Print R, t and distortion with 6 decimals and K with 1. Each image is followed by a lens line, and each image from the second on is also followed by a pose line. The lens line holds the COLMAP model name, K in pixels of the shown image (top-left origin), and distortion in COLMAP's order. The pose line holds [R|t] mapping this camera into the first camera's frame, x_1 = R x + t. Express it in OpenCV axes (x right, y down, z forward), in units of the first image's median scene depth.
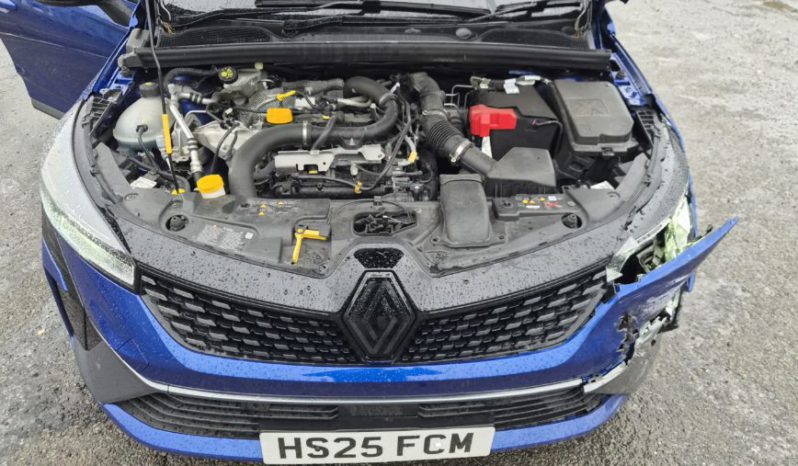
lens RADIAL K [[543.1, 0, 392.7], [0, 543.1, 235.0], [0, 0, 1]] dist [0.053787, -0.042840]
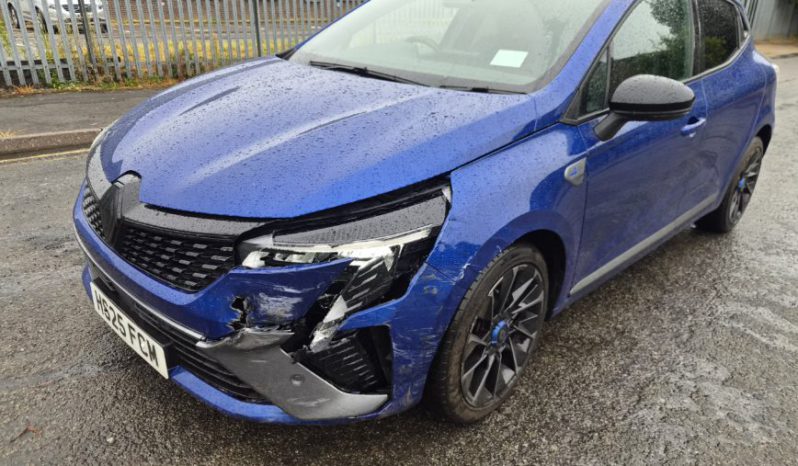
lens RADIAL K [[533.3, 0, 385.1], [0, 533.3, 239.2], [0, 0, 1]] dist [0.060262, -0.048043]
pose [[0.691661, 0.305715, -0.654327, 1.203623], [-0.443354, 0.894922, -0.050524, -0.035916], [0.570125, 0.325044, 0.754522, 0.258790]]
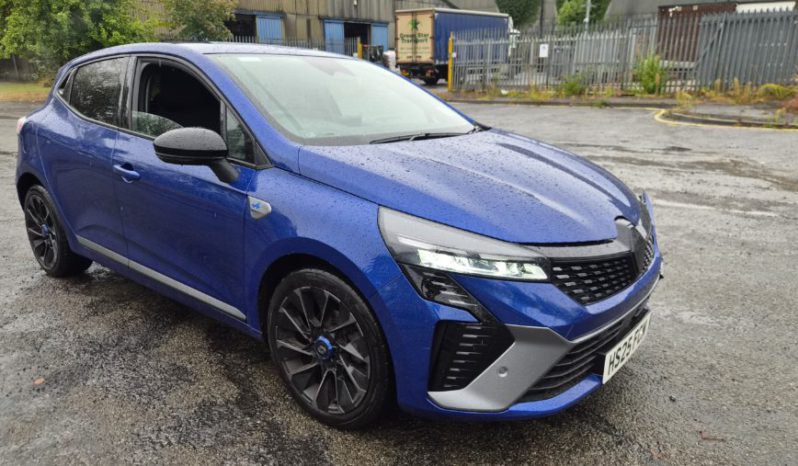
lens RADIAL K [[531.1, 0, 401.5], [0, 531.1, 230.0], [0, 0, 1]] dist [0.057046, -0.047982]
pose [[0.675544, -0.209550, 0.706916, -1.540605], [0.429686, 0.891016, -0.146494, 0.011645], [-0.599175, 0.402715, 0.691961, 0.125233]]
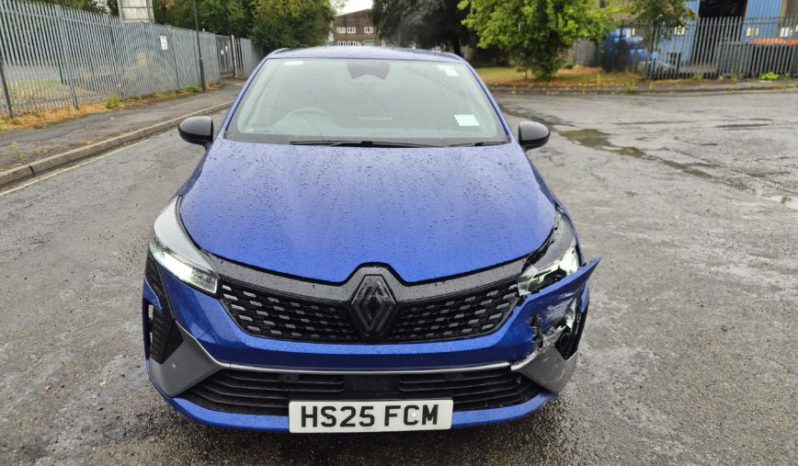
lens RADIAL K [[533.3, 0, 385.1], [0, 533.3, 239.2], [0, 0, 1]] dist [0.060262, -0.048043]
pose [[0.999915, -0.000856, 0.013039, -0.008541], [0.004615, 0.956682, -0.291099, 0.336820], [-0.012225, 0.291134, 0.956604, -0.440568]]
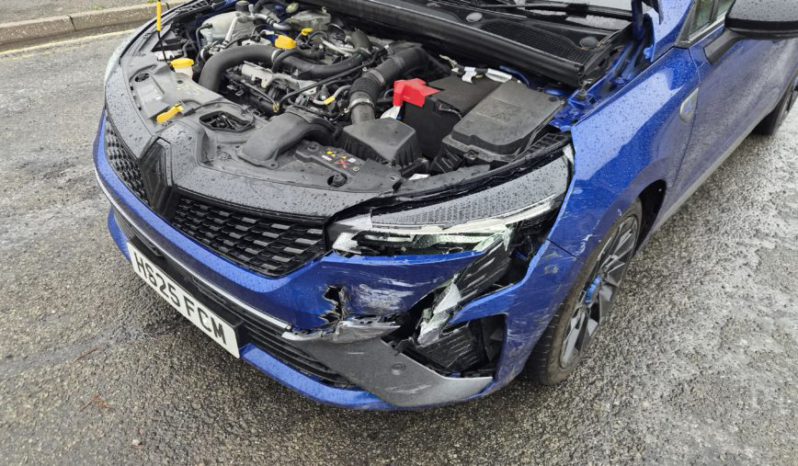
lens RADIAL K [[540.4, 0, 390.9], [0, 540.4, 218.2], [0, 0, 1]] dist [0.060372, -0.049422]
pose [[0.726187, 0.400040, -0.559125, 0.897487], [-0.422257, 0.901330, 0.096455, -0.091669], [0.542542, 0.166049, 0.823454, 0.208872]]
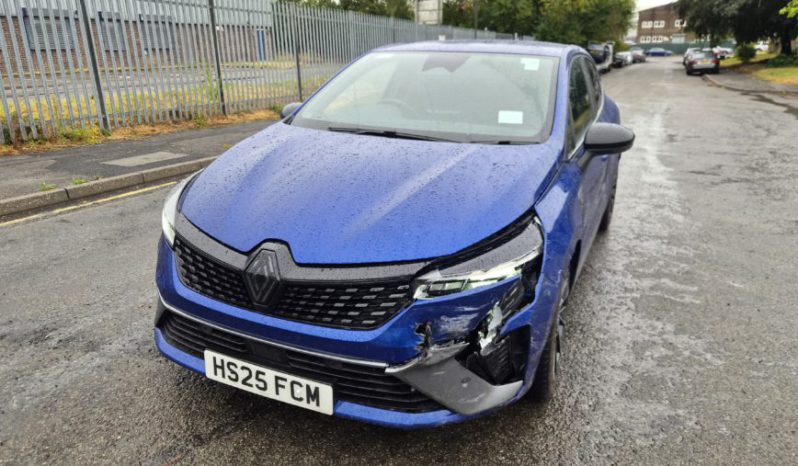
lens RADIAL K [[531.1, 0, 401.5], [0, 531.1, 230.0], [0, 0, 1]] dist [0.057046, -0.047982]
pose [[0.899697, 0.140831, -0.413173, 0.827653], [-0.257924, 0.935135, -0.242895, 0.244144], [0.352165, 0.325099, 0.877662, -0.290117]]
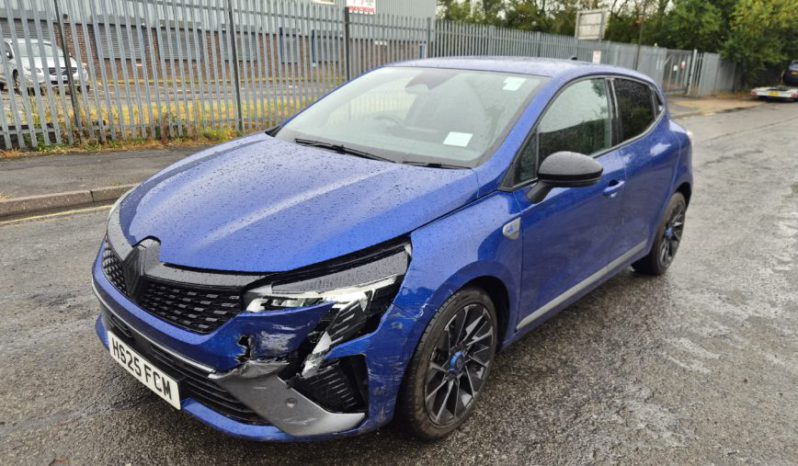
lens RADIAL K [[528.5, 0, 393.0], [0, 528.5, 240.6], [0, 0, 1]] dist [0.060768, -0.048532]
pose [[0.734085, 0.230770, -0.638642, 1.395809], [-0.416860, 0.895562, -0.155551, -0.019458], [0.536047, 0.380412, 0.753618, 0.053172]]
